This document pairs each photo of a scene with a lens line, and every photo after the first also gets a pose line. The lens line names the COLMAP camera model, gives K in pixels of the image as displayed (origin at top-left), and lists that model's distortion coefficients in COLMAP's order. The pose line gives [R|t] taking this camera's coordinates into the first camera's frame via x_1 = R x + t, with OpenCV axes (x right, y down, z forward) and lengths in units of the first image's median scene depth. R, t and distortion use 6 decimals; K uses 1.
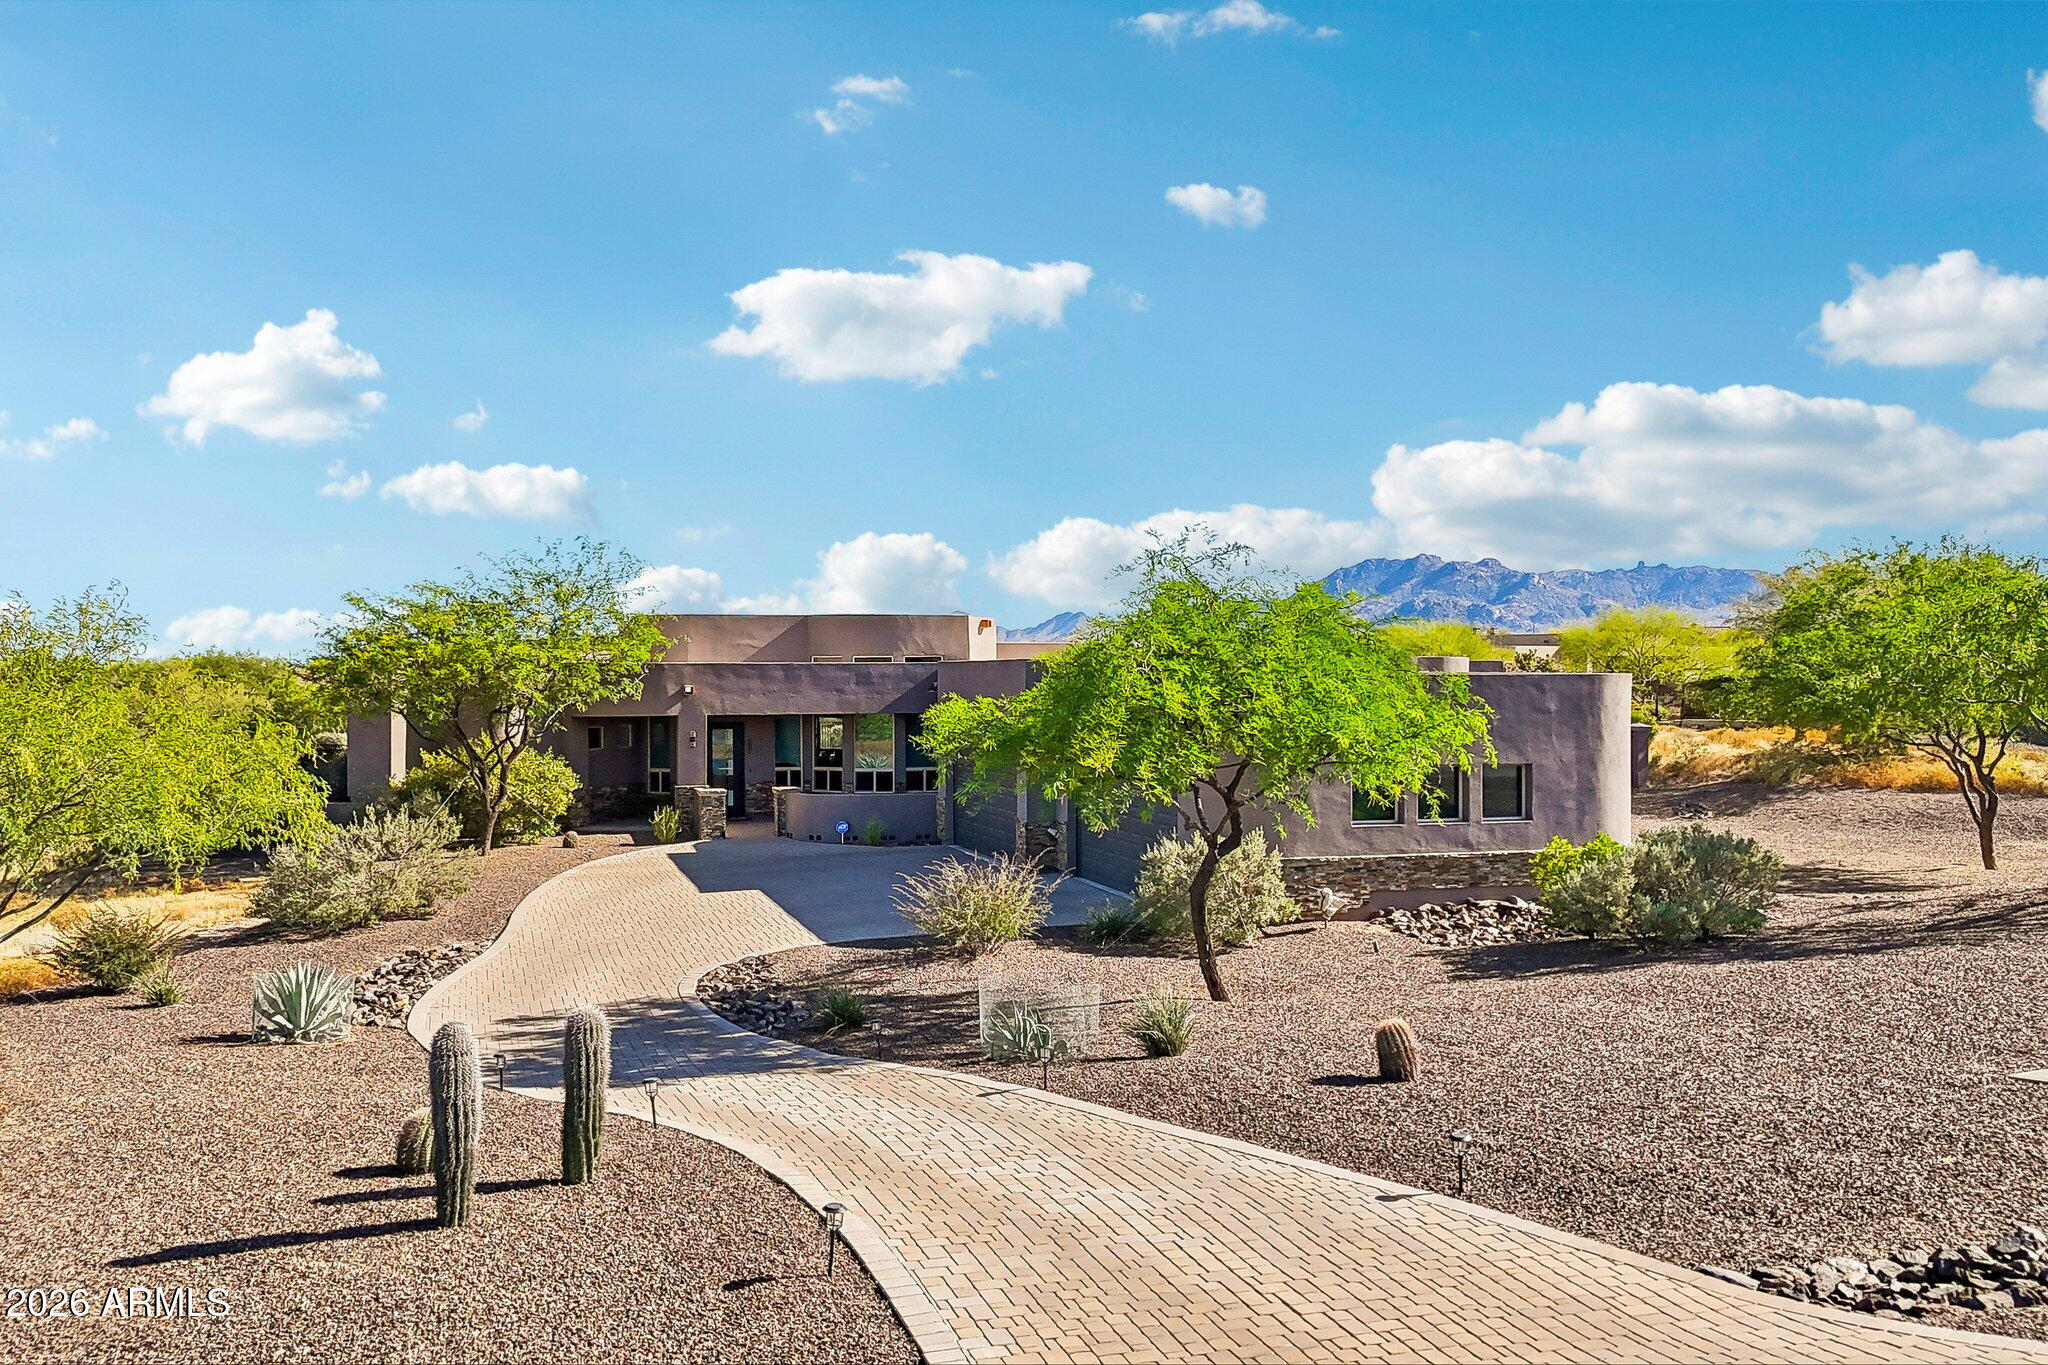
lens RADIAL K [[1774.4, 0, 1014.9], [0, 1774.4, 677.2], [0, 0, 1]] dist [0.115620, -0.172315]
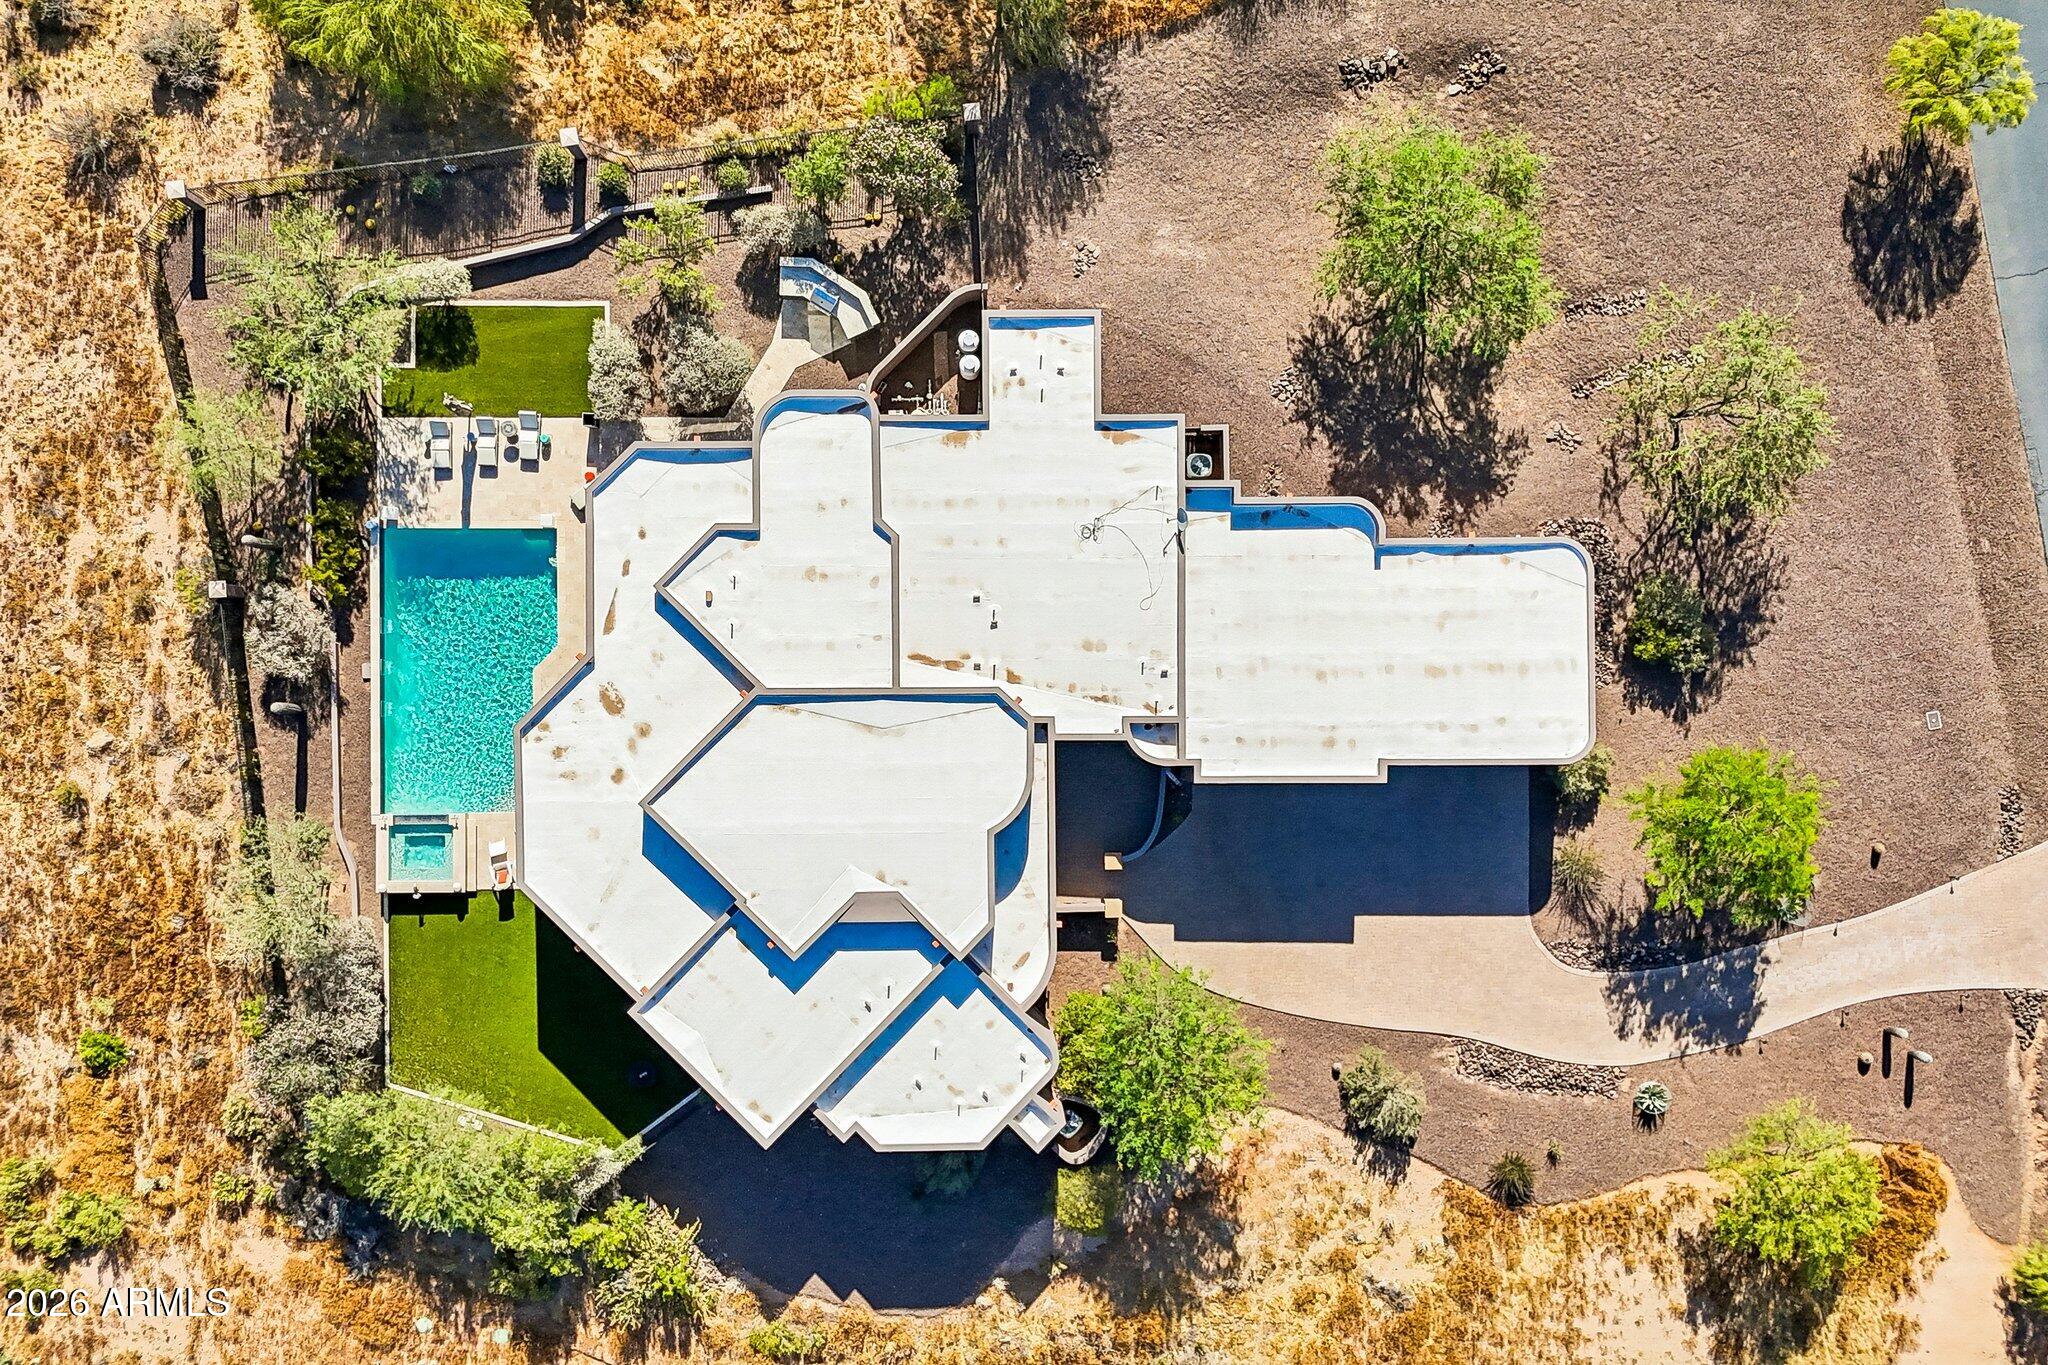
lens RADIAL K [[1774.4, 0, 1014.9], [0, 1774.4, 677.2], [0, 0, 1]] dist [0.115620, -0.172315]
pose [[0.286745, -0.957918, 0.013064, -0.045773], [-0.019862, 0.007689, 0.999773, -4.233622], [-0.957801, -0.286939, -0.016822, 3.269318]]
